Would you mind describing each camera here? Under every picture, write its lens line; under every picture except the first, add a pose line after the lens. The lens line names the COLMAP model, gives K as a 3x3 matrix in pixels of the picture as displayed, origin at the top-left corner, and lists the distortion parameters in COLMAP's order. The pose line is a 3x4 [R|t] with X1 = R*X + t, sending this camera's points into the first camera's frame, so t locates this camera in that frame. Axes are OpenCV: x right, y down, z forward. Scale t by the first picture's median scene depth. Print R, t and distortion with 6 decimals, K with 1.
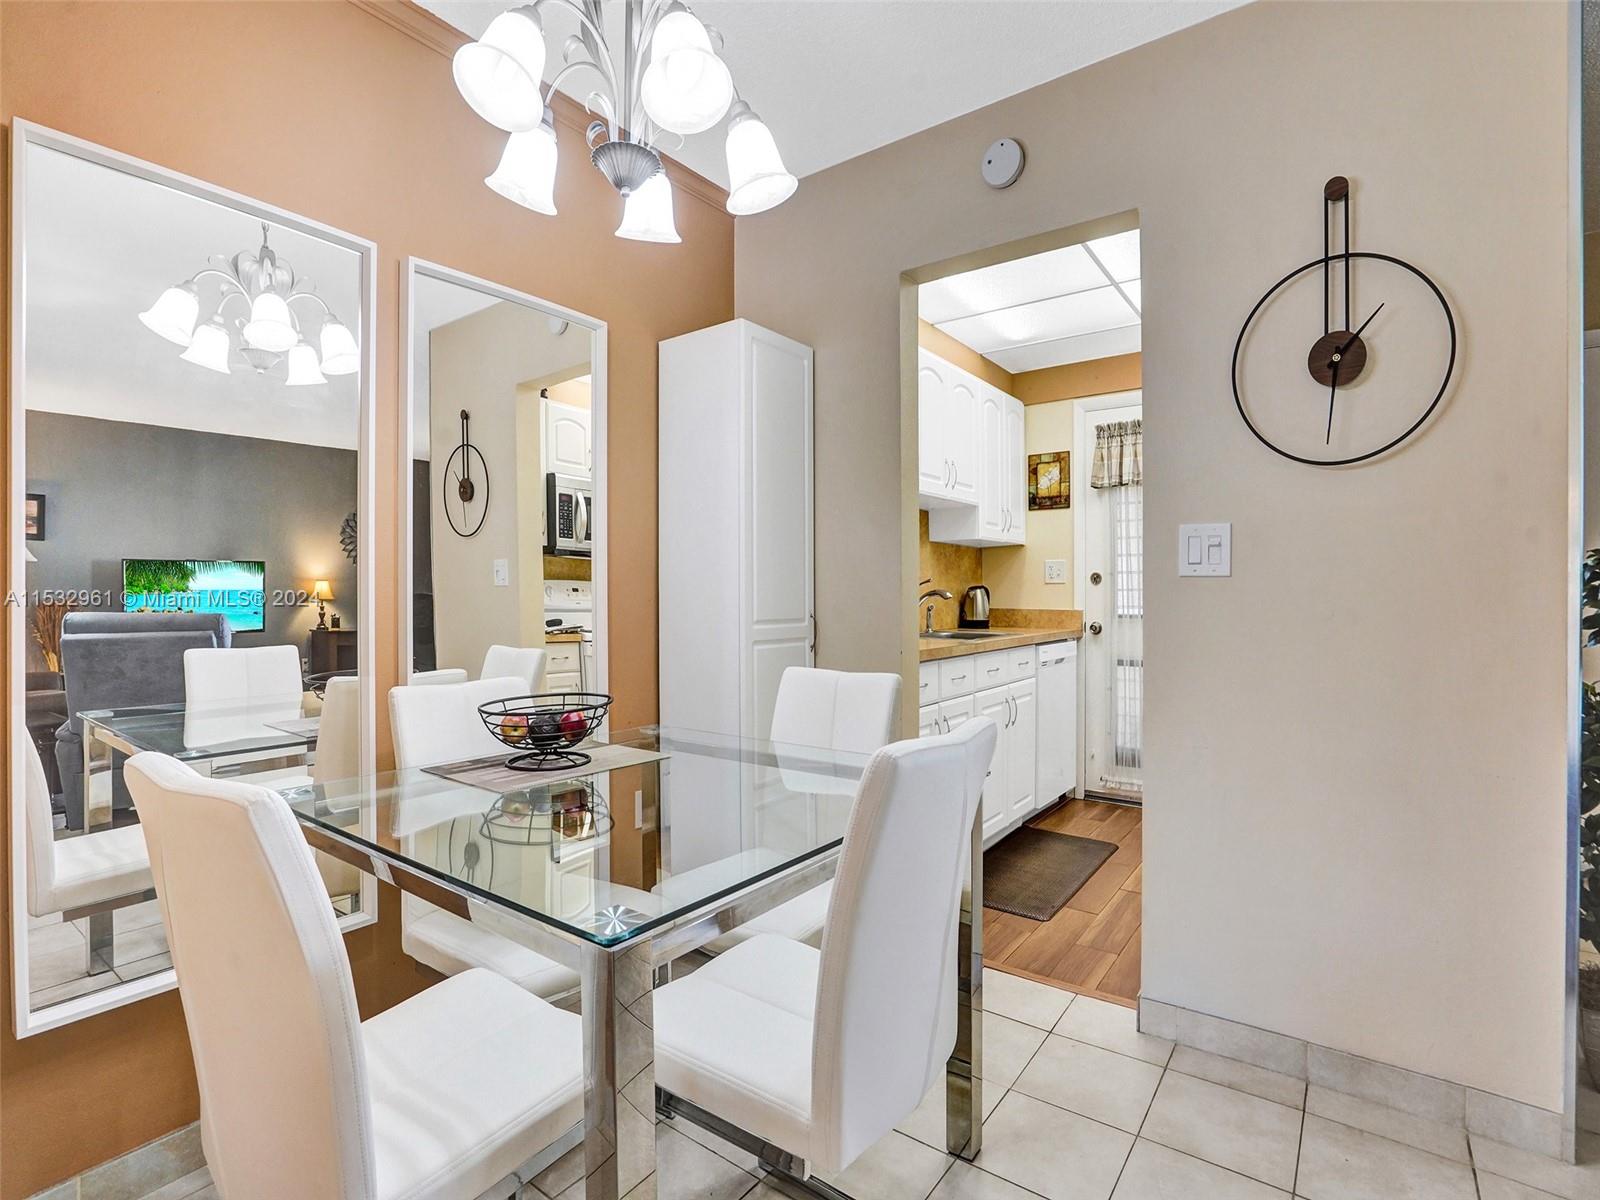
lens RADIAL K [[764.9, 0, 800.0], [0, 764.9, 600.0], [0, 0, 1]] dist [-0.051215, 0.019436]
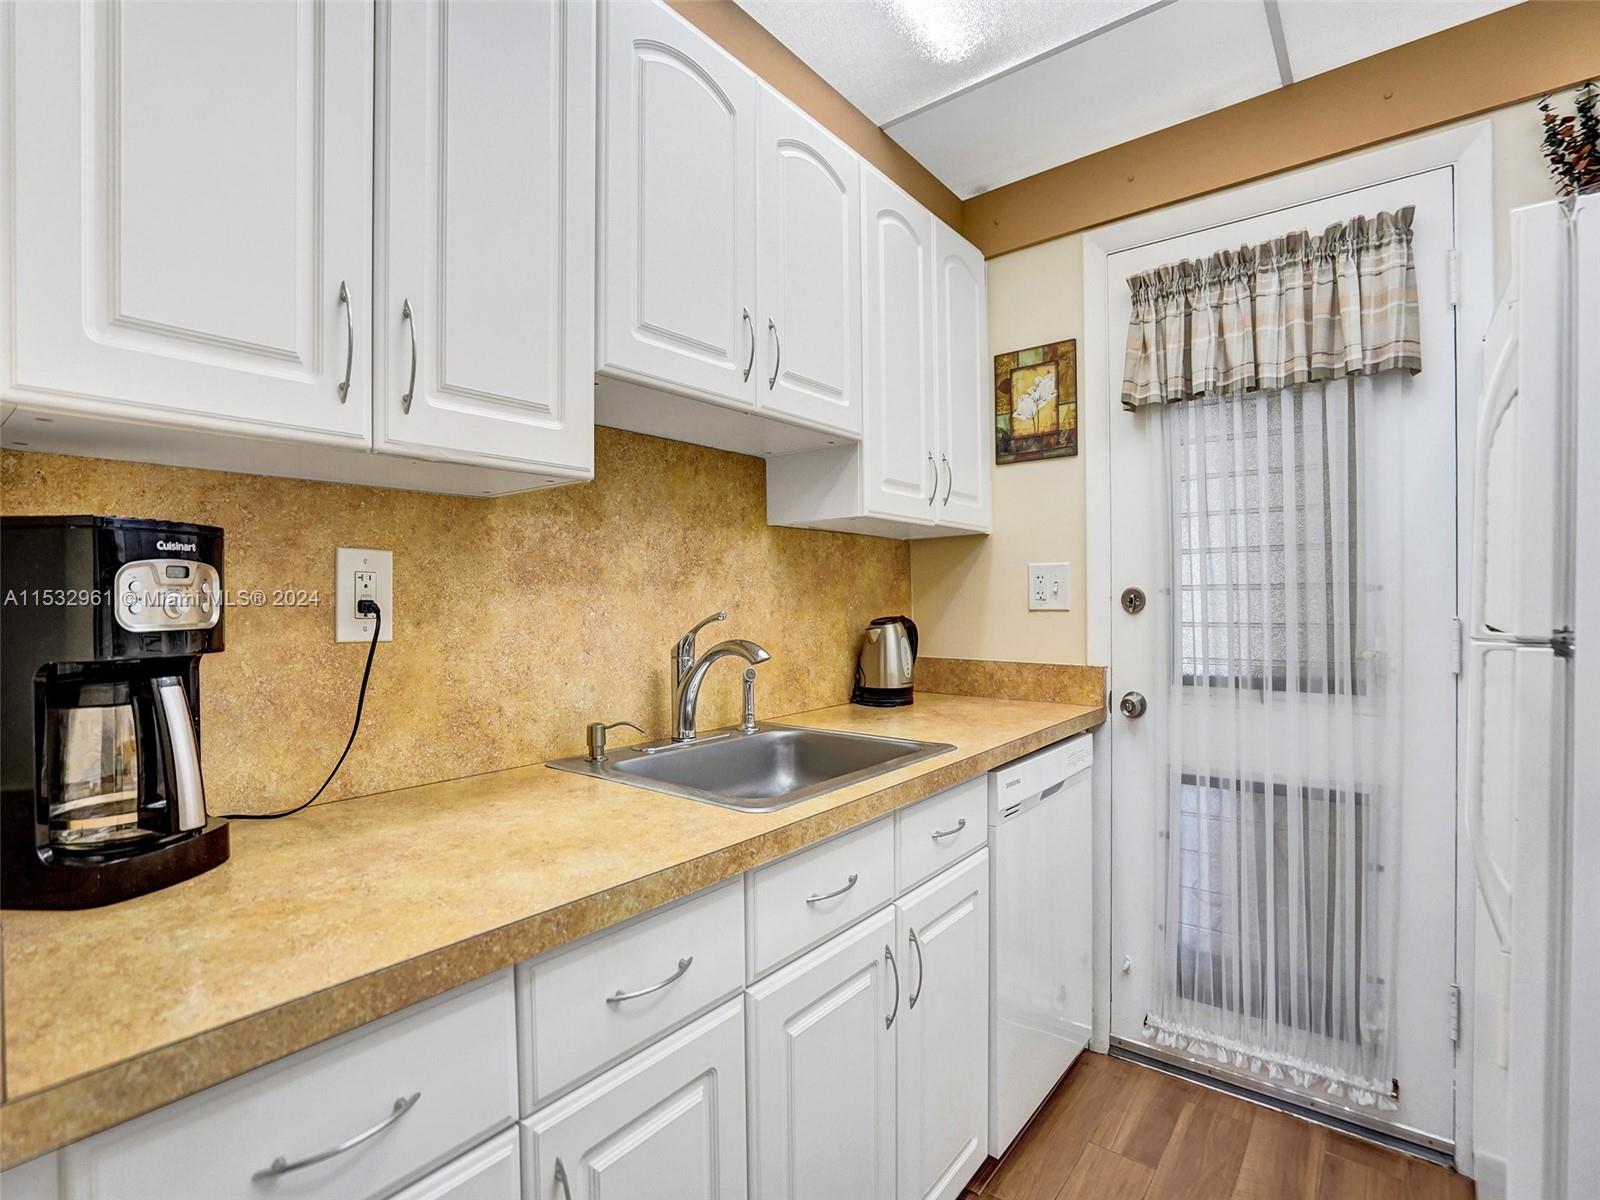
lens RADIAL K [[779.7, 0, 788.7], [0, 779.7, 606.7], [0, 0, 1]] dist [-0.050604, 0.020841]
pose [[0.999207, -0.005432, -0.039434, 0.190141], [0.005327, 0.999982, -0.002765, -0.024254], [0.039449, 0.002553, 0.999218, 0.500156]]
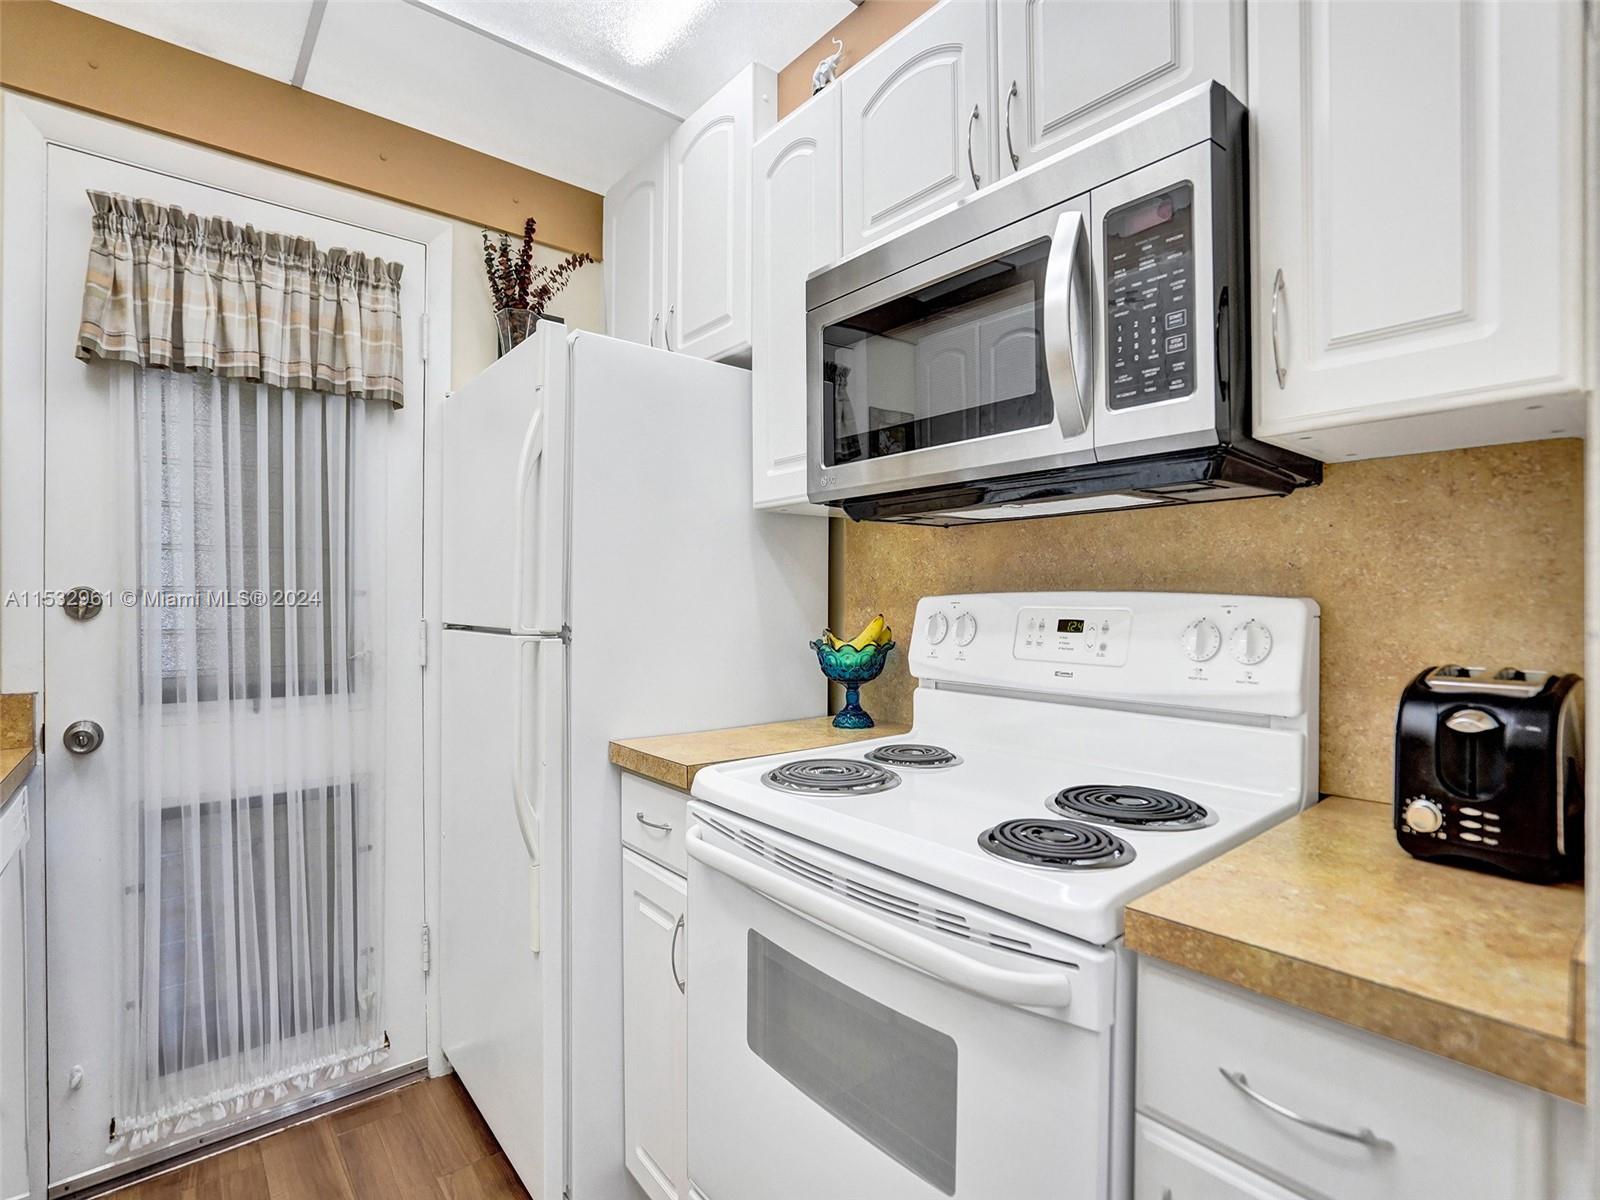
lens RADIAL K [[789.2, 0, 791.0], [0, 789.2, 604.0], [0, 0, 1]] dist [-0.044855, 0.021085]
pose [[0.247974, 0.000683, 0.968766, 0.107902], [0.009240, 0.999953, -0.003071, -0.023817], [-0.968723, 0.009713, 0.247956, 0.562012]]
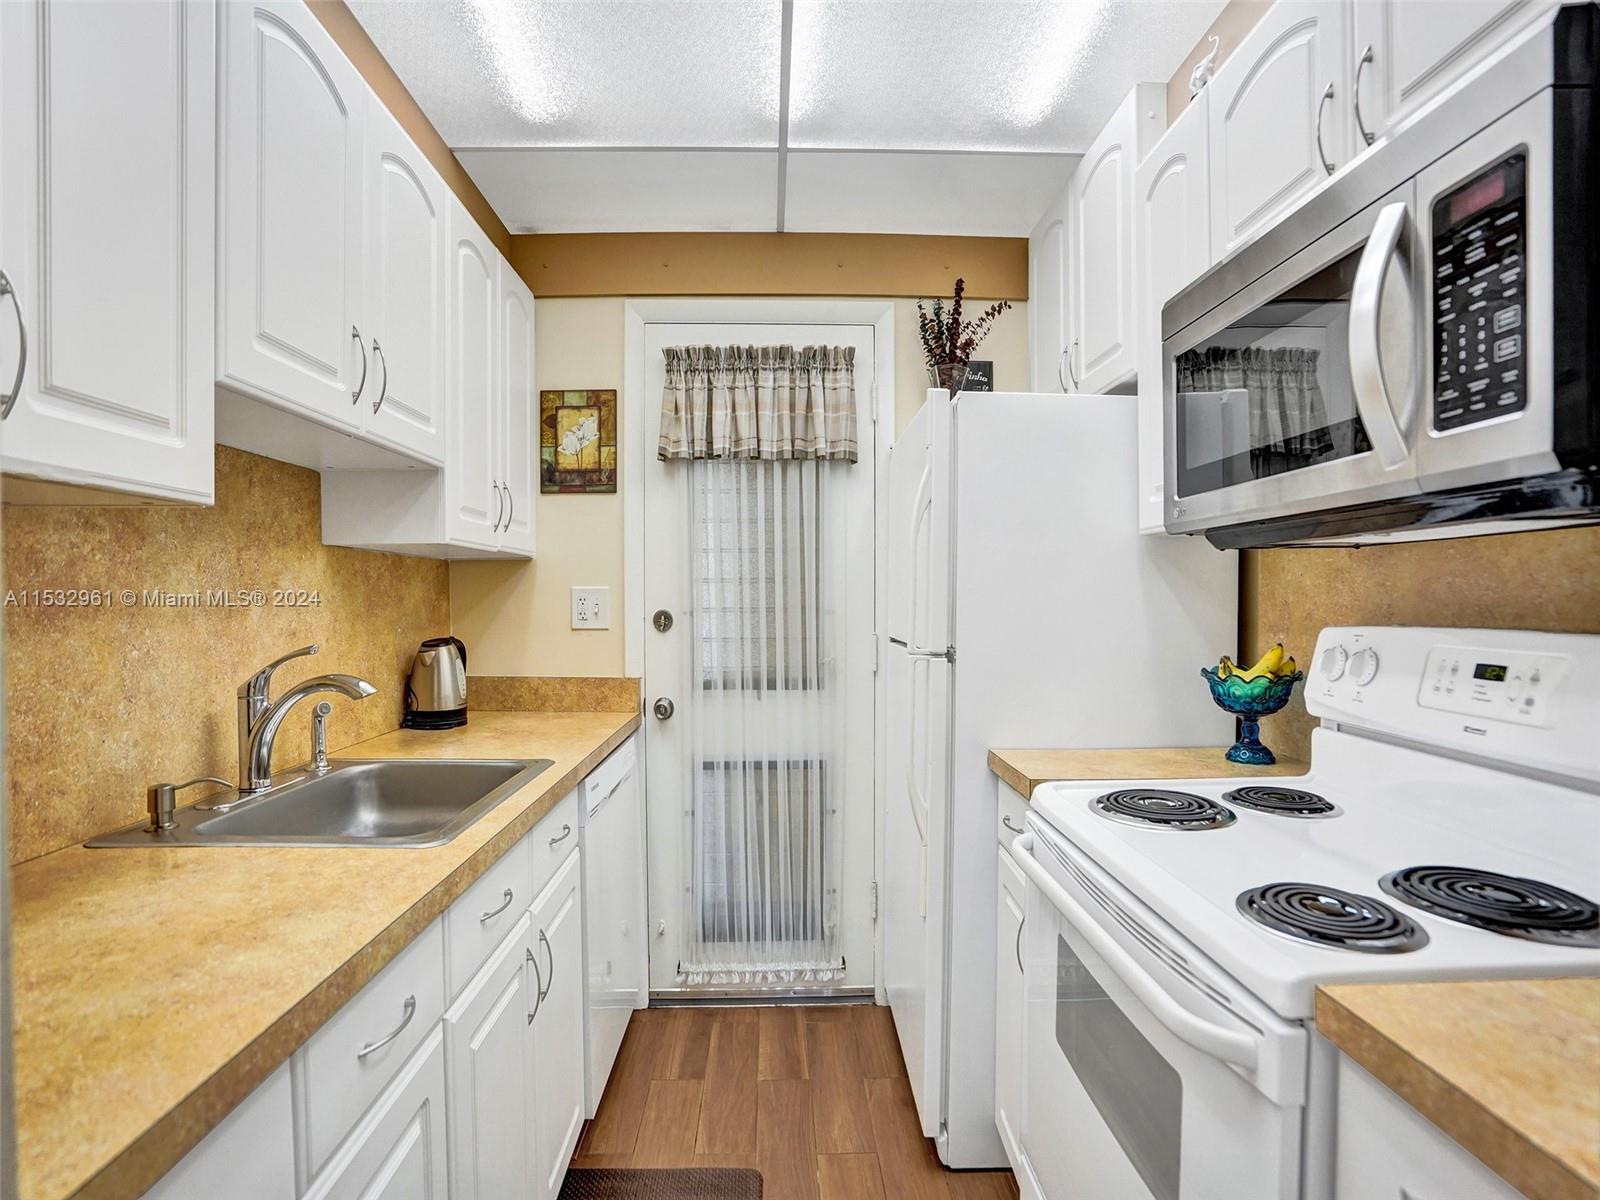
lens RADIAL K [[784.0, 0, 789.6], [0, 784.0, 614.5], [0, 0, 1]] dist [-0.055656, 0.027895]
pose [[0.791740, -0.011410, 0.610752, 0.107175], [0.006921, 0.999929, 0.009709, -0.037730], [-0.610820, -0.003459, 0.791762, 0.474612]]
